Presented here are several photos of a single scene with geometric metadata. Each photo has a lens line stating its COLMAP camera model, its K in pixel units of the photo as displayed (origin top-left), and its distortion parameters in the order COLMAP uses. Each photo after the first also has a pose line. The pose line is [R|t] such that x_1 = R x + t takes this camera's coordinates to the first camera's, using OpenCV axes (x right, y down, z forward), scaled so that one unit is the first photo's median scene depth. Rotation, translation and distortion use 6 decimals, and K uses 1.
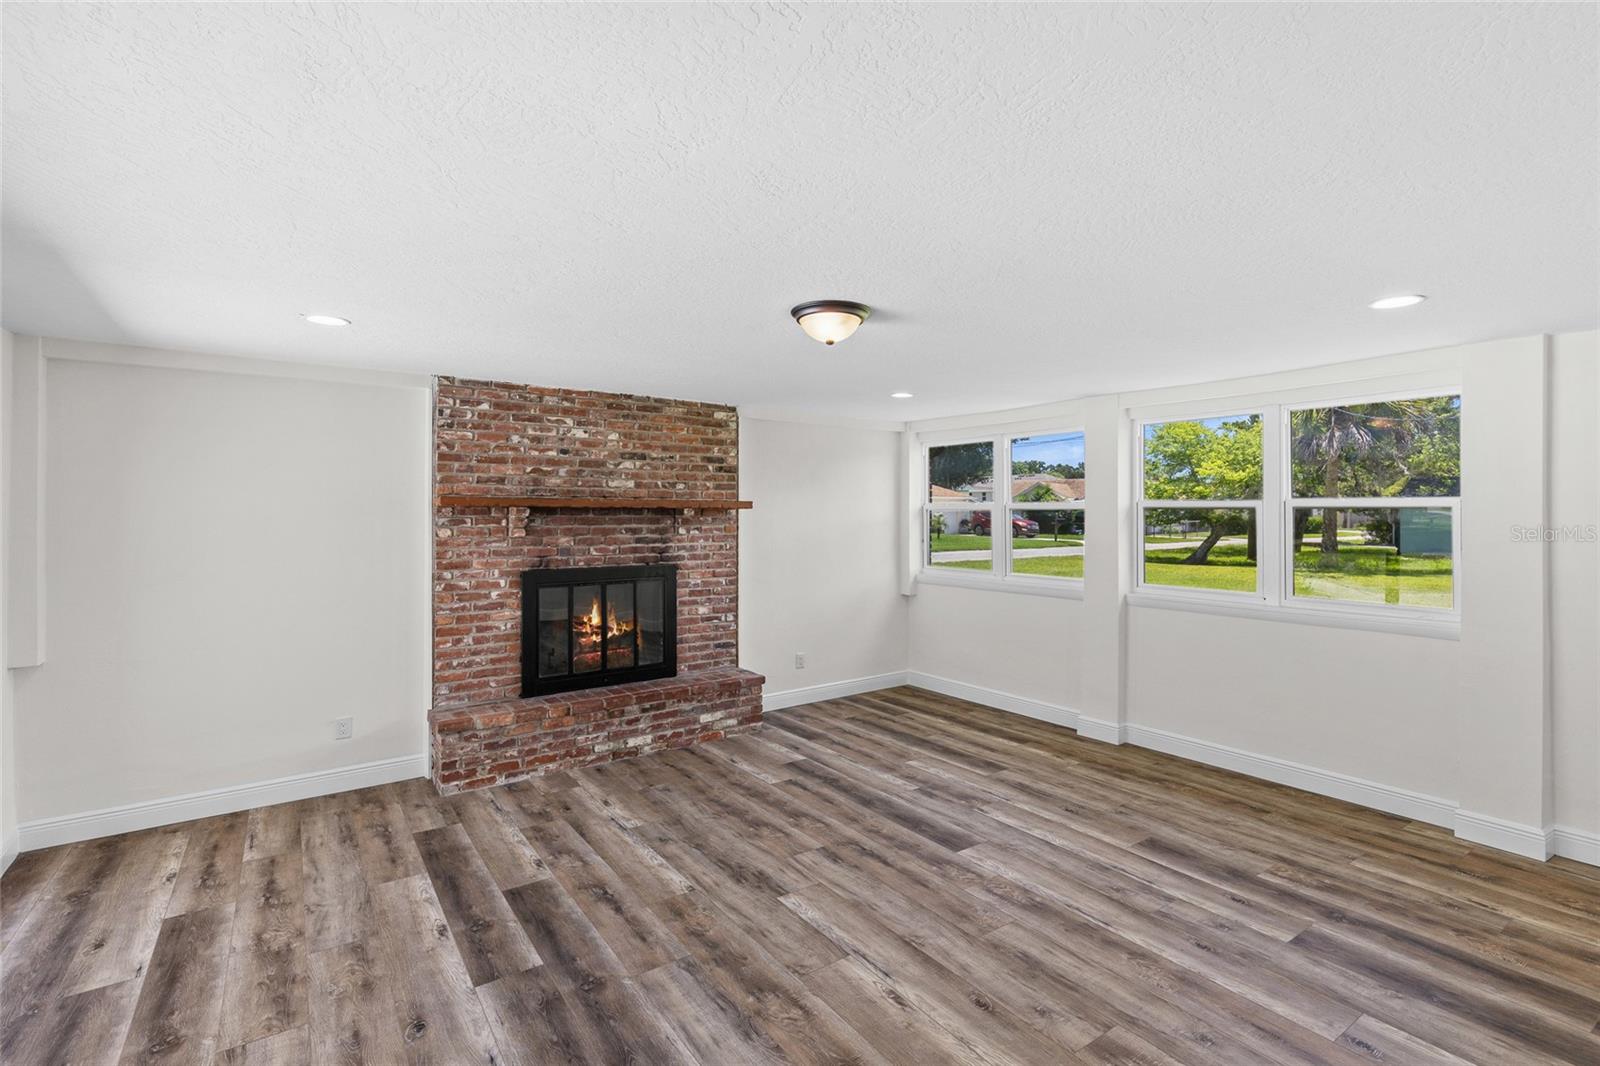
lens RADIAL K [[745.4, 0, 802.2], [0, 745.4, 501.6], [0, 0, 1]] dist [0.013458, -0.000522]
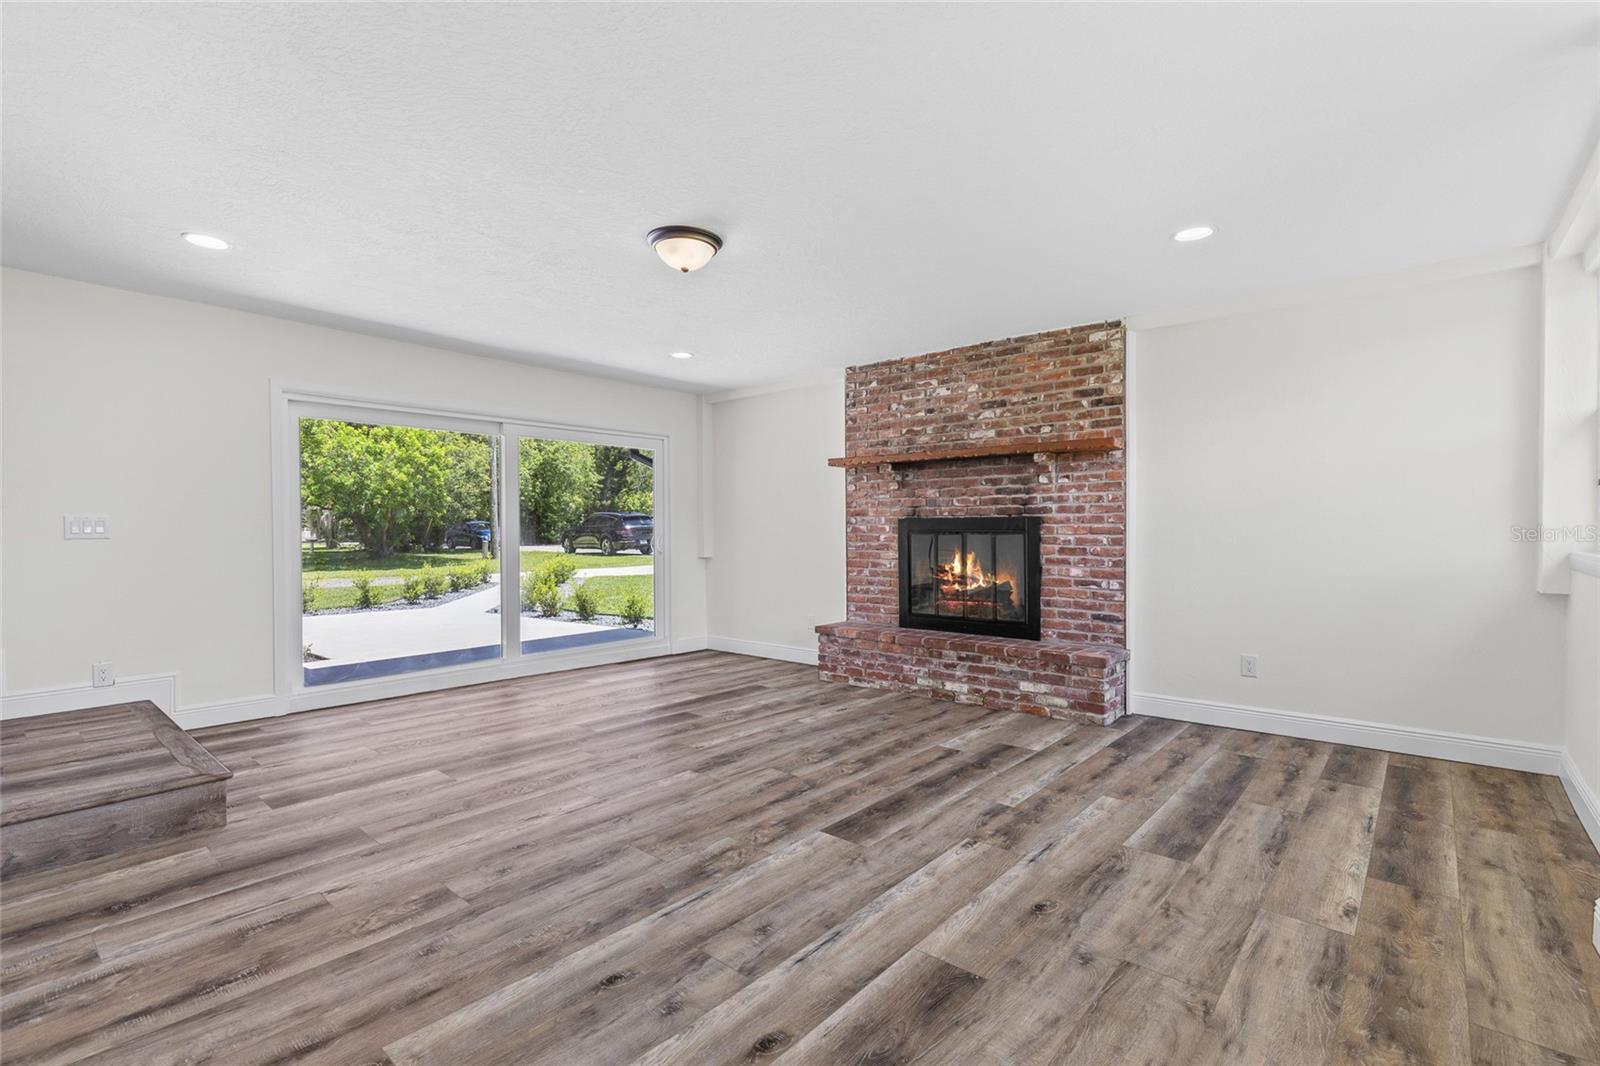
lens RADIAL K [[727.3, 0, 800.0], [0, 727.3, 533.0], [0, 0, 1]] dist [0.007144, -0.000753]
pose [[0.243139, 0.006228, -0.969972, 0.716345], [0.020341, 0.999727, 0.011518, 0.102156], [0.969778, -0.022531, 0.242946, 0.592018]]
